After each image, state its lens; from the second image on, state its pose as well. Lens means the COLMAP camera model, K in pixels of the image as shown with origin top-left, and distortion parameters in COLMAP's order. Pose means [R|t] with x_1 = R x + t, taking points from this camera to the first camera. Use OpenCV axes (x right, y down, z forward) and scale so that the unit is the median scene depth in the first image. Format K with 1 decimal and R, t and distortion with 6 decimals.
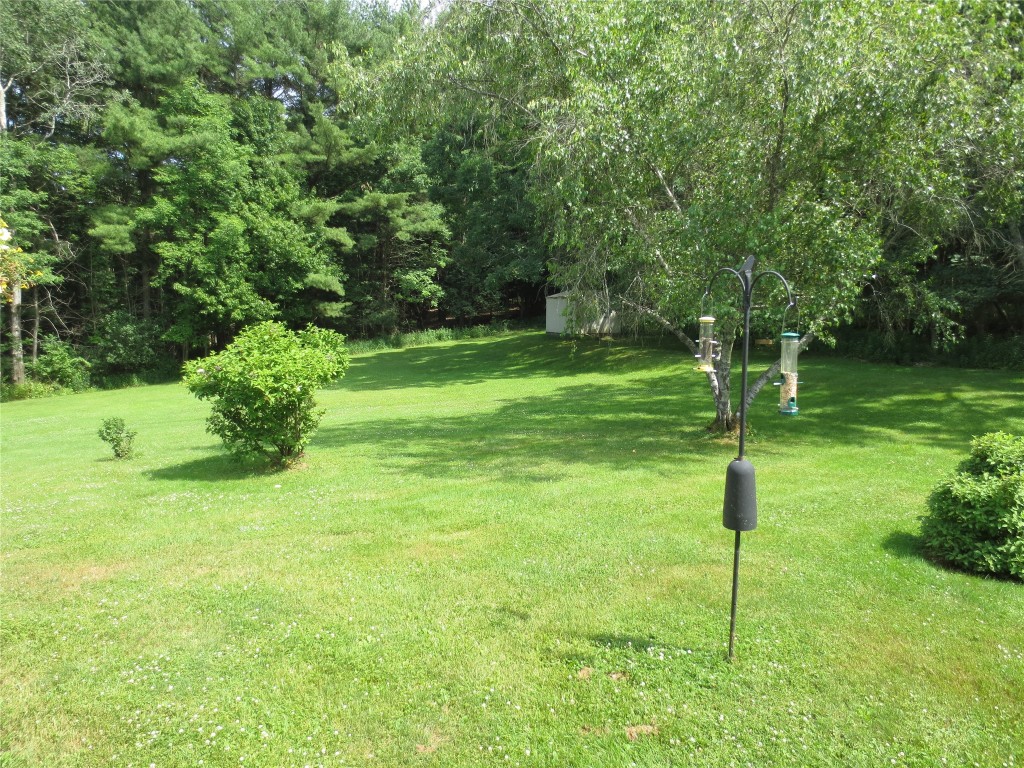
lens RADIAL K [[722.3, 0, 508.7], [0, 722.3, 380.5], [0, 0, 1]] dist [-0.031320, 0.010341]
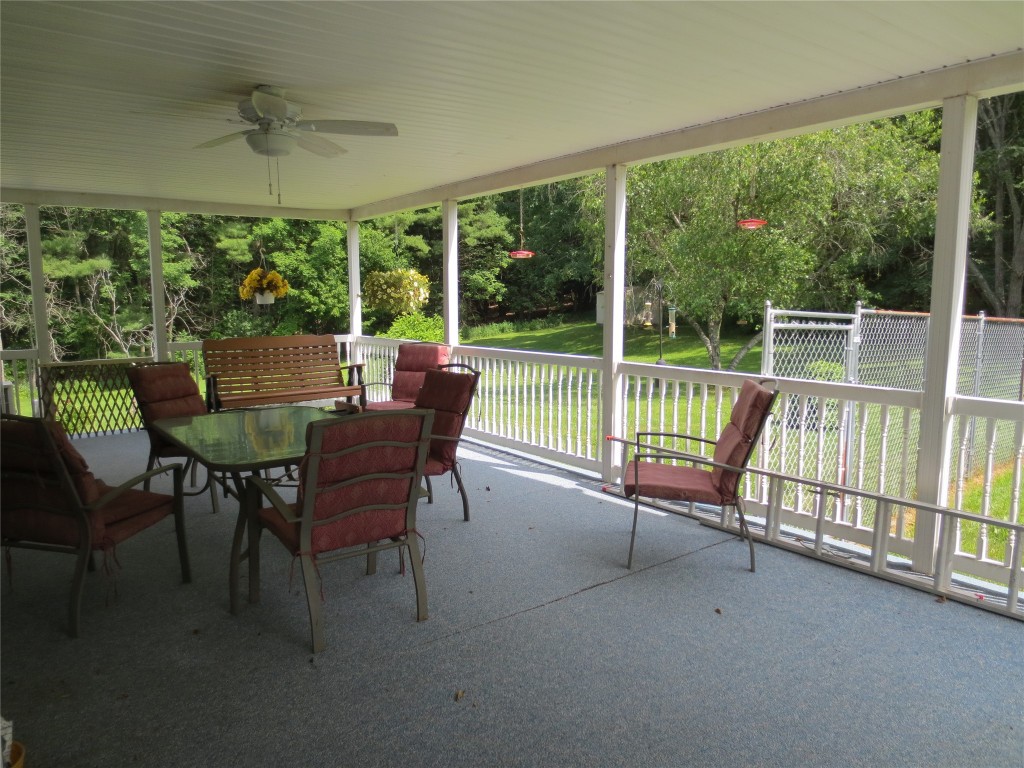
lens RADIAL K [[722.3, 0, 521.3], [0, 722.3, 389.7], [0, 0, 1]] dist [-0.031320, 0.010341]
pose [[0.998245, -0.008948, -0.058535, -0.001592], [0.009996, 0.999795, 0.017628, 0.016874], [0.058365, -0.018182, 0.998130, -0.154619]]
